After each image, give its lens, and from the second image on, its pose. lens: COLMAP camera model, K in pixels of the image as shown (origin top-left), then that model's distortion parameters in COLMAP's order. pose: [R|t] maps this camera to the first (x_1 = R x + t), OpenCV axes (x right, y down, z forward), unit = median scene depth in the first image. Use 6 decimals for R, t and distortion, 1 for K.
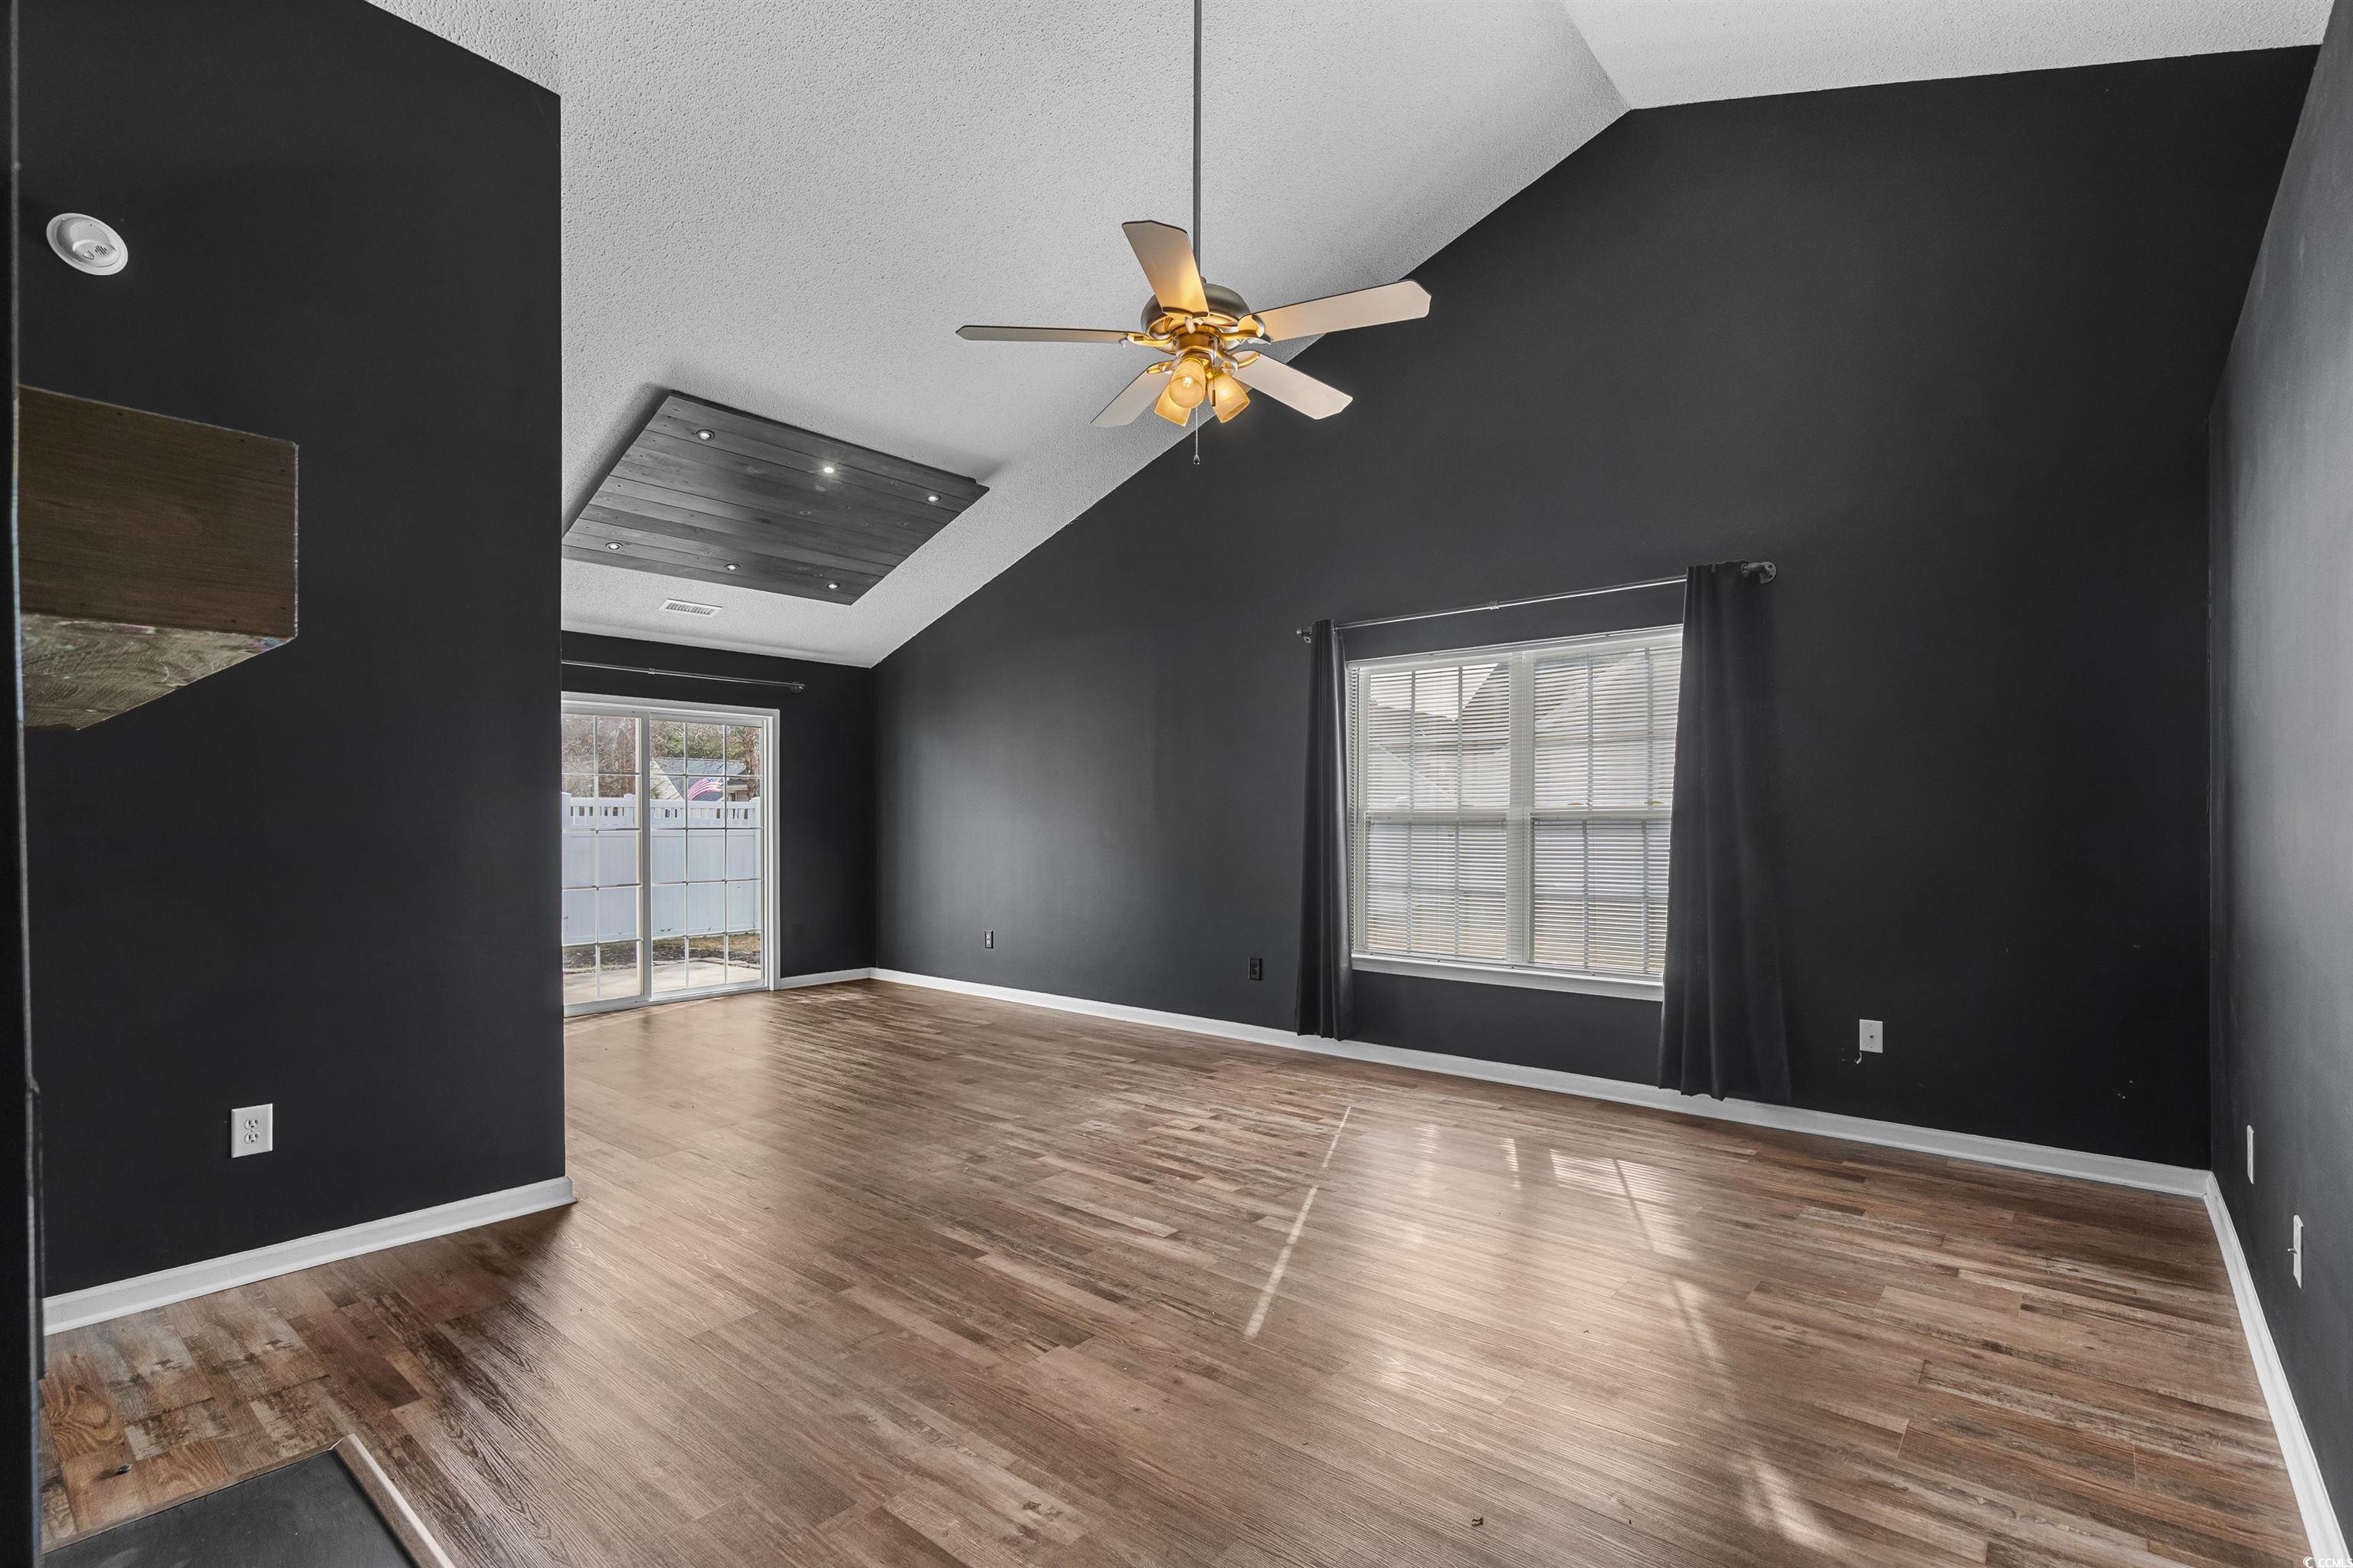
lens RADIAL K [[1056.6, 0, 1240.4], [0, 1056.6, 824.7], [0, 0, 1]] dist [0.009252, 0.000183]
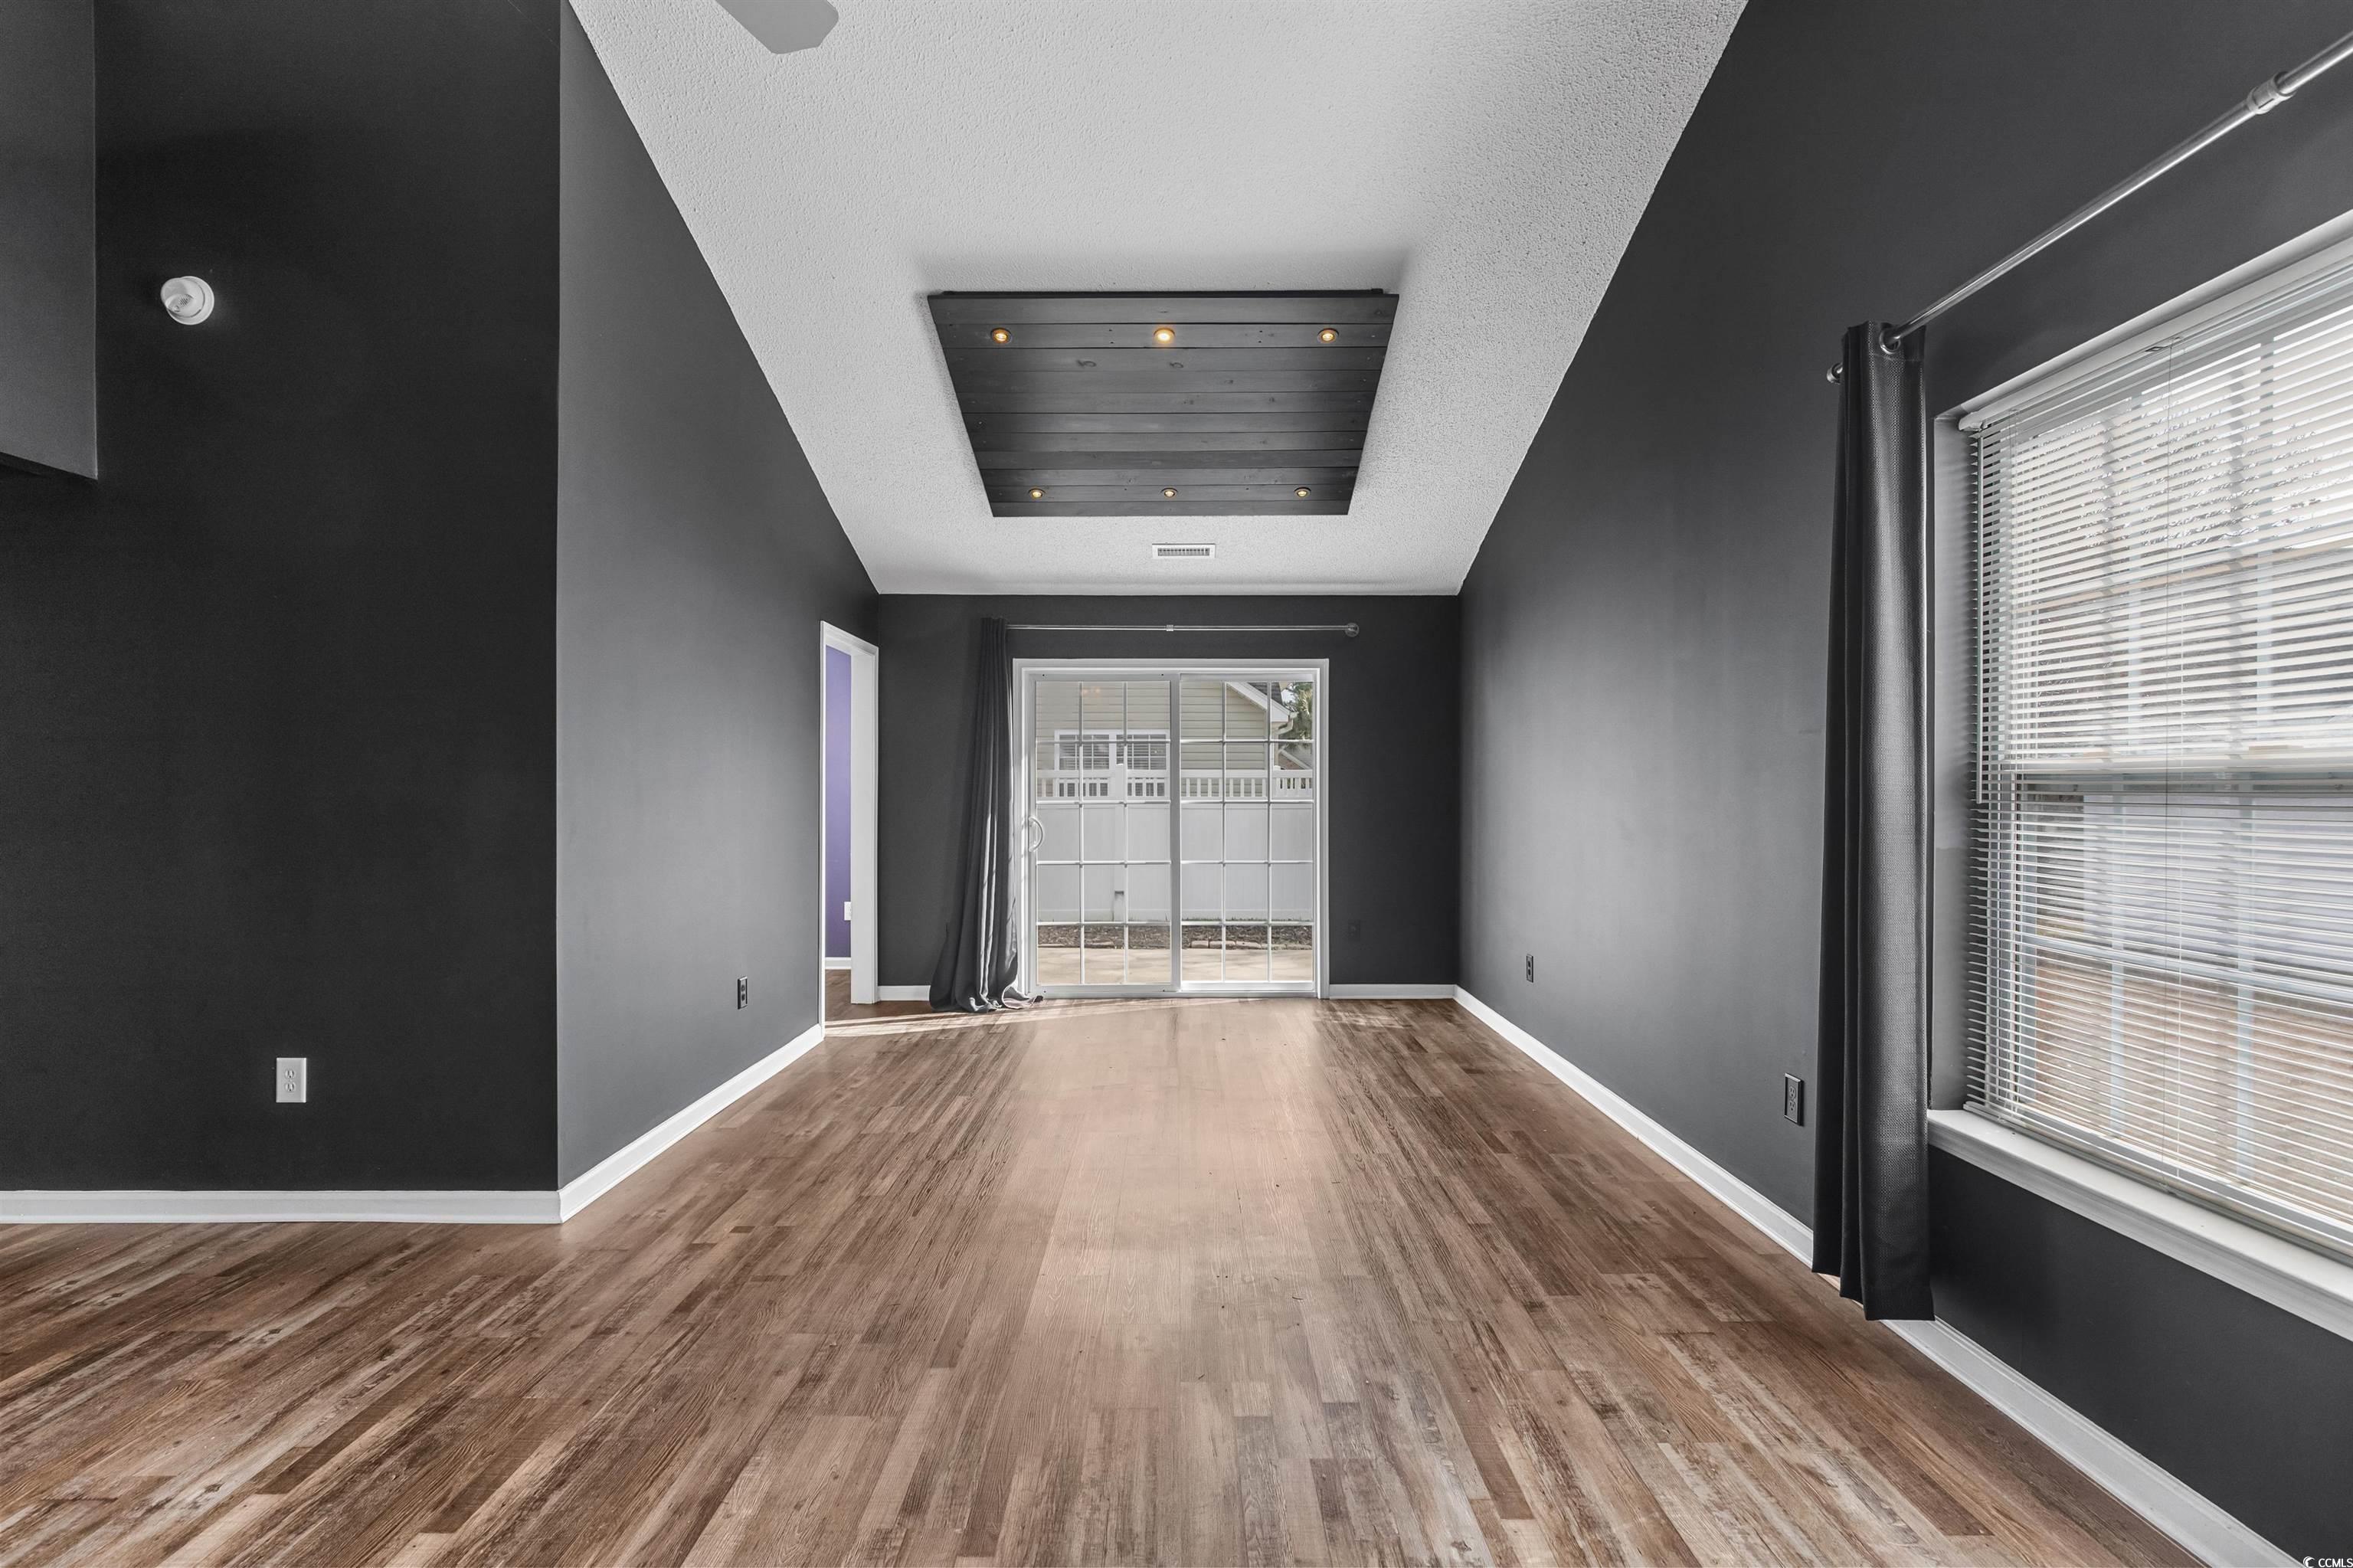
lens RADIAL K [[1176.4, 0, 1177.8], [0, 1176.4, 781.8], [0, 0, 1]] dist [-0.008479, 0.004491]
pose [[0.628534, -0.002697, -0.777777, 0.321758], [-0.005594, 0.999952, -0.007988, -0.005014], [0.777762, 0.009372, 0.628490, 0.555170]]
